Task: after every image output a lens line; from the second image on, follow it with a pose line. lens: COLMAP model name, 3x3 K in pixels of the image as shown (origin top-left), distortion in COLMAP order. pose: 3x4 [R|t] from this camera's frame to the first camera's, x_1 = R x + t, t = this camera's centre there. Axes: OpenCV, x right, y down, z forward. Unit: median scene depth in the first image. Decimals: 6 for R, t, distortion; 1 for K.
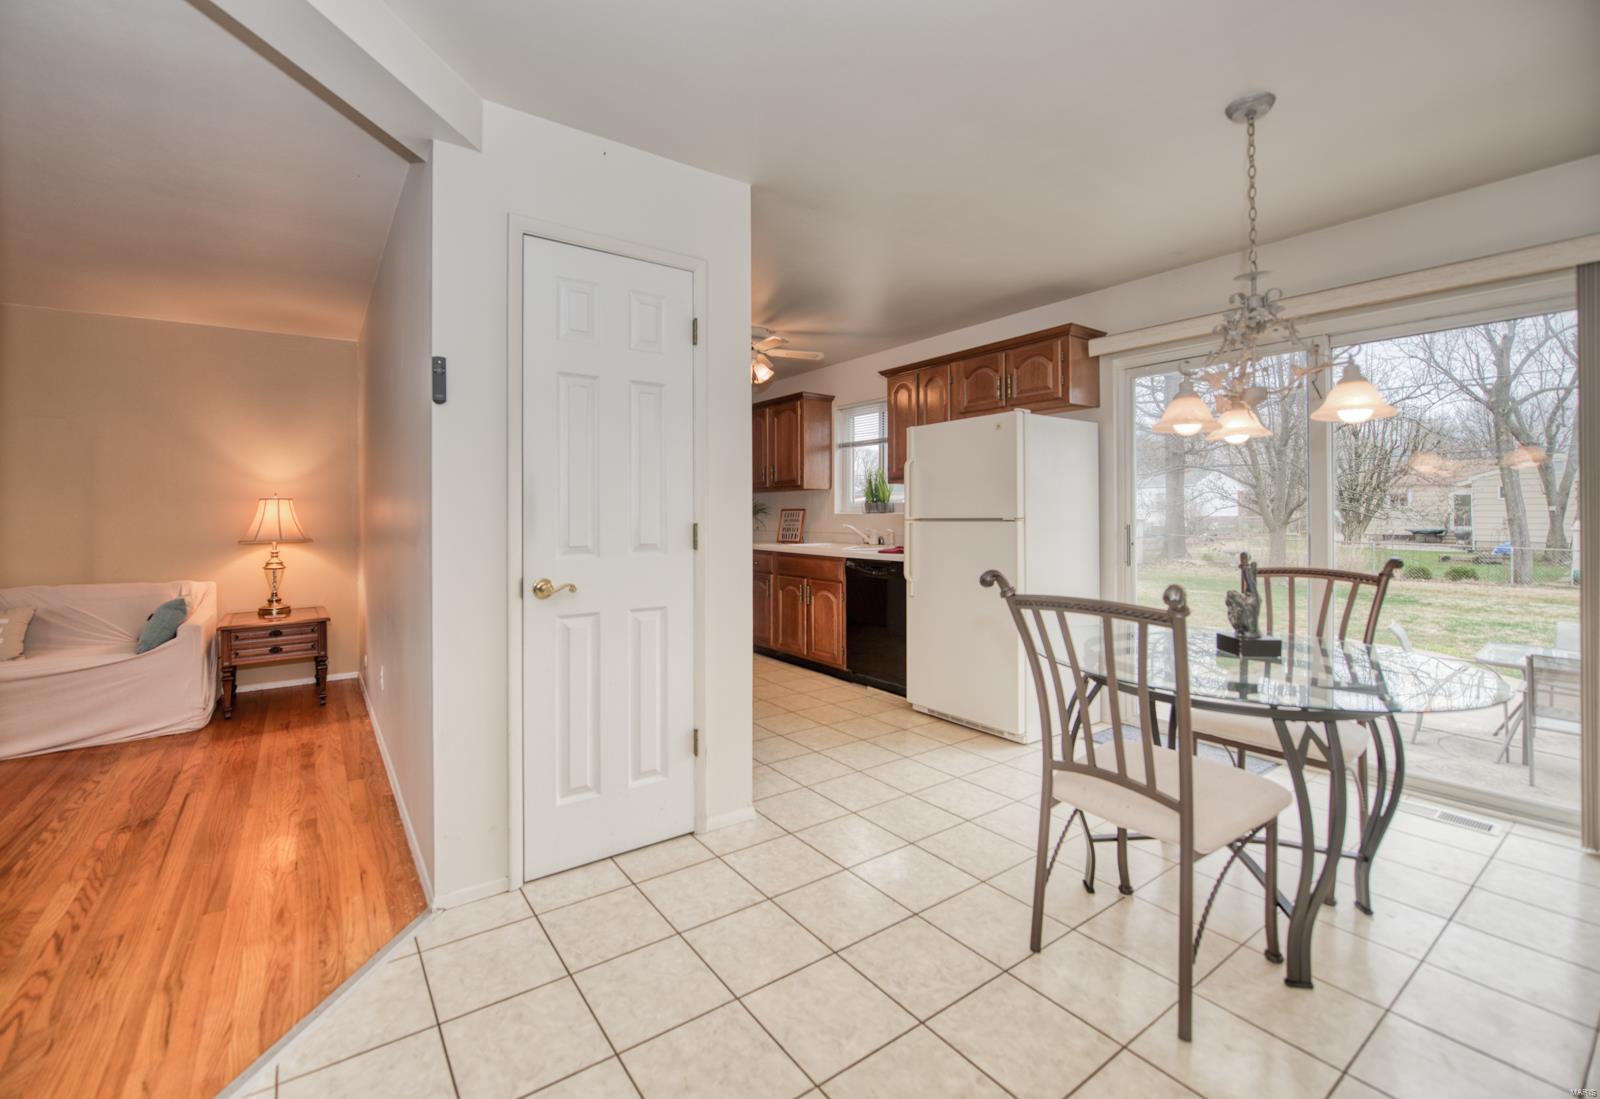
lens RADIAL K [[679.4, 0, 773.1], [0, 679.4, 507.5], [0, 0, 1]] dist [-0.018594, -0.000948]
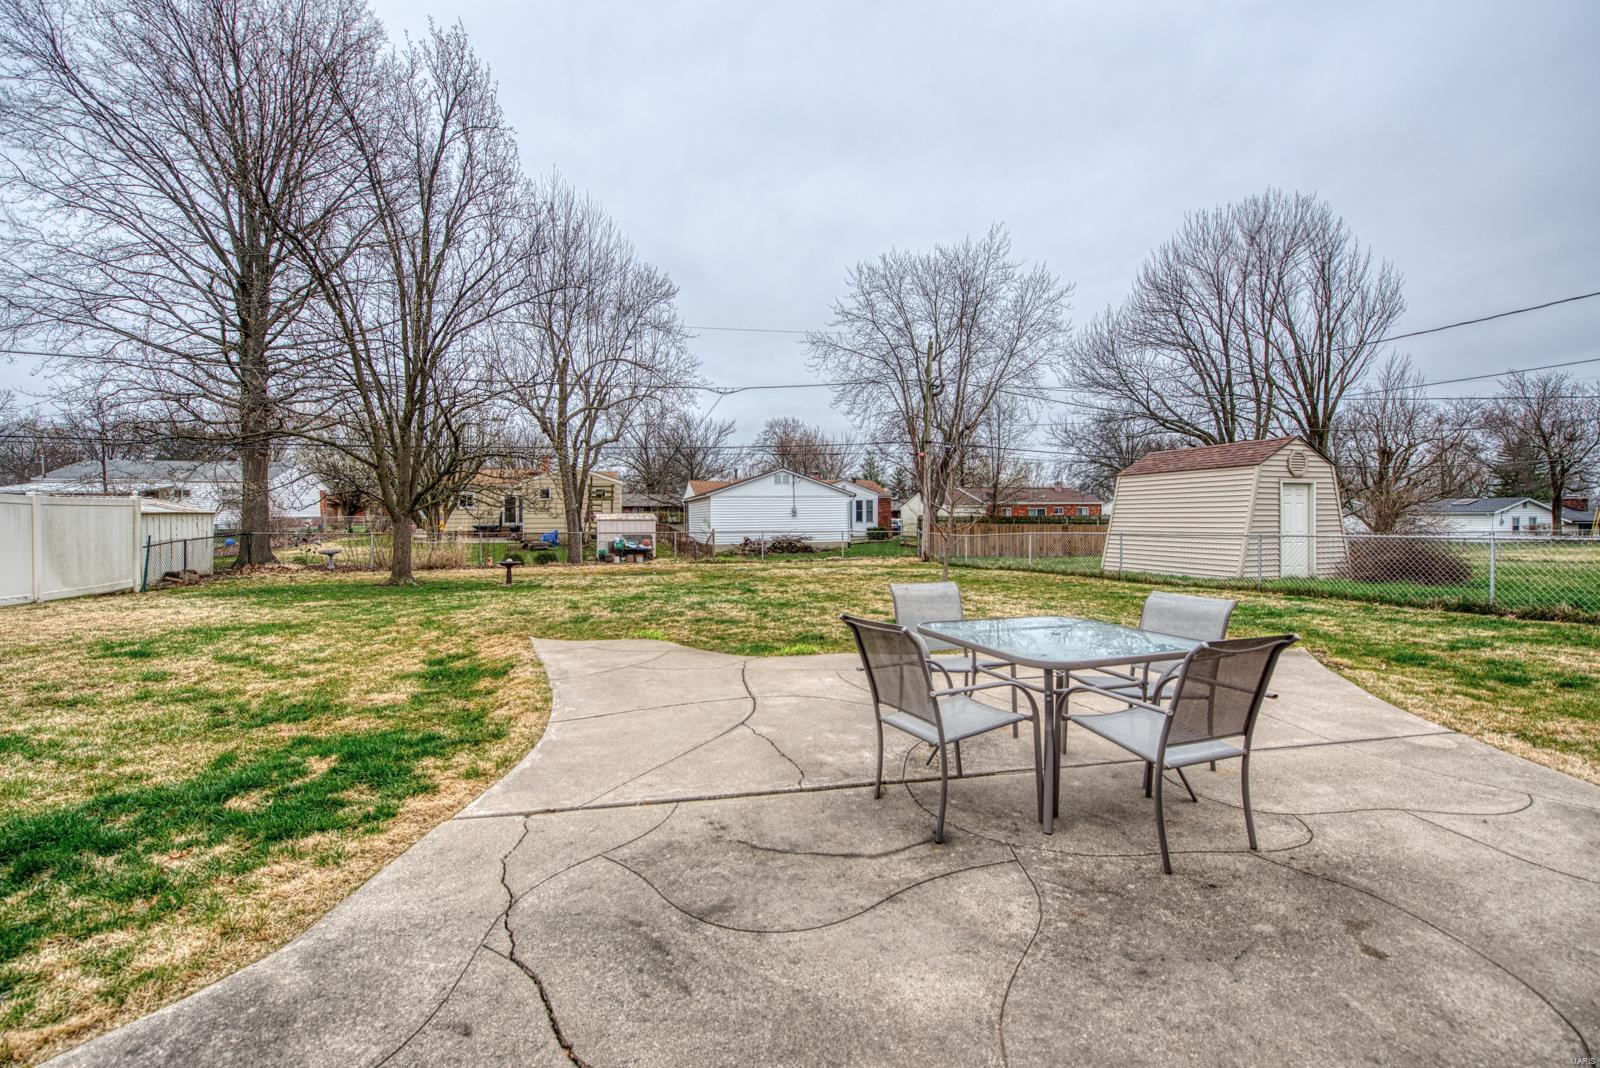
lens RADIAL K [[638.0, 0, 800.0], [0, 638.0, 534.0], [0, 0, 1]] dist [-0.019307, -0.000208]
pose [[0.299962, -0.029774, 0.953487, 0.504046], [0.000220, 0.999515, 0.031142, 0.103479], [-0.953951, -0.009132, 0.299823, 1.074963]]
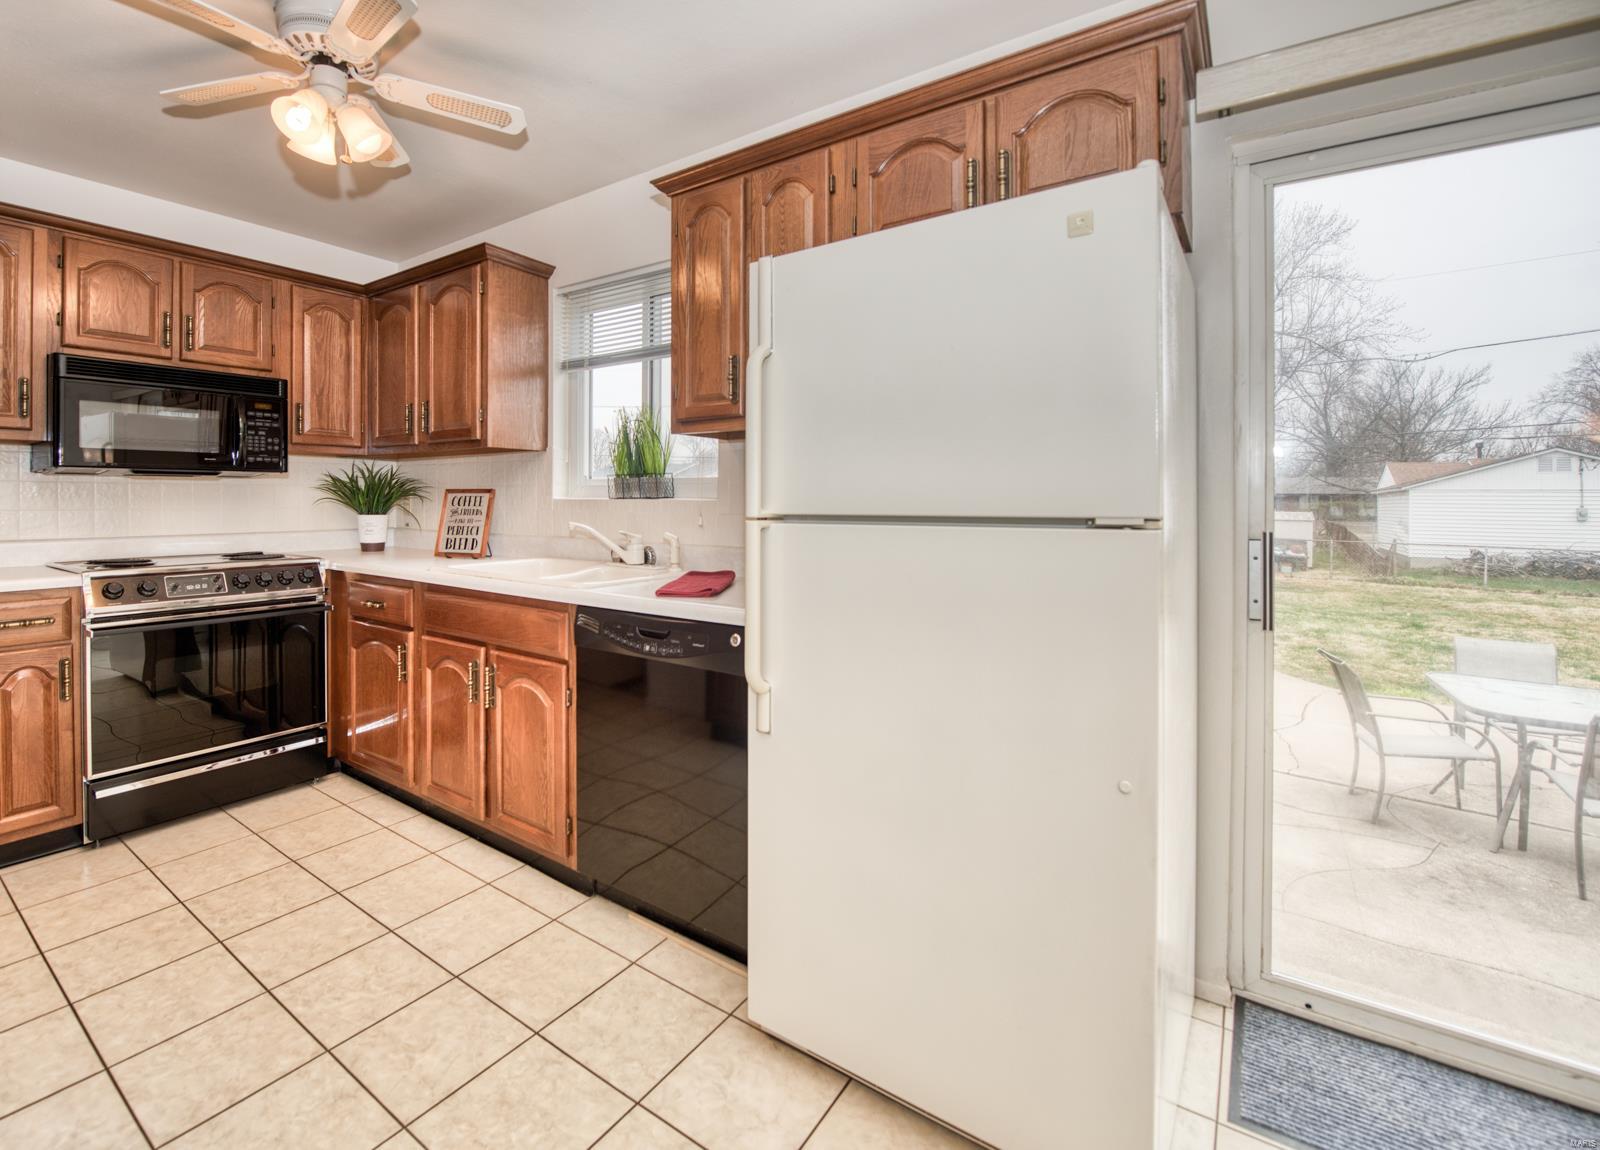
lens RADIAL K [[719.7, 0, 734.3], [0, 719.7, 503.5], [0, 0, 1]] dist [-0.017204, -0.001241]
pose [[0.946720, 0.005580, 0.322011, 0.057927], [-0.010374, 0.999859, 0.013175, 0.004562], [-0.321892, -0.015814, 0.946644, 0.563399]]
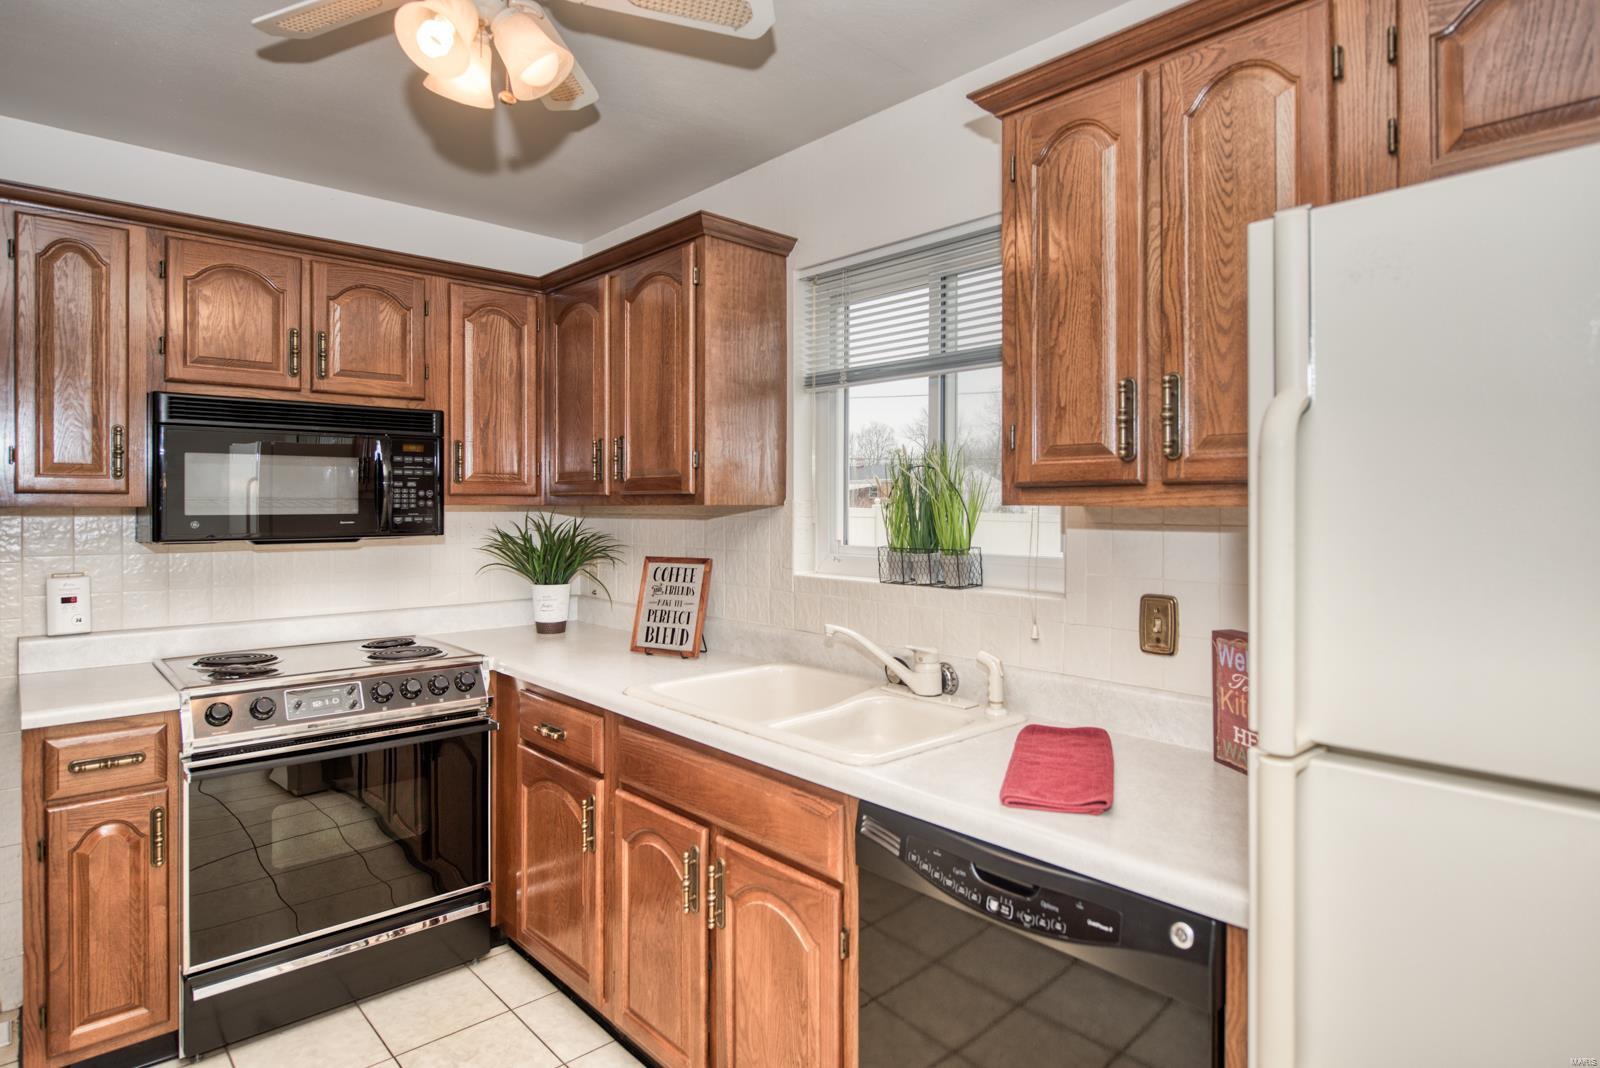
lens RADIAL K [[878.2, 0, 798.5], [0, 878.2, 504.9], [0, 0, 1]] dist [-0.005420, 0.000082]
pose [[0.991427, 0.005976, 0.130527, 0.042574], [-0.007116, 0.999940, 0.008268, -0.039426], [-0.130469, -0.009126, 0.991410, 0.693339]]
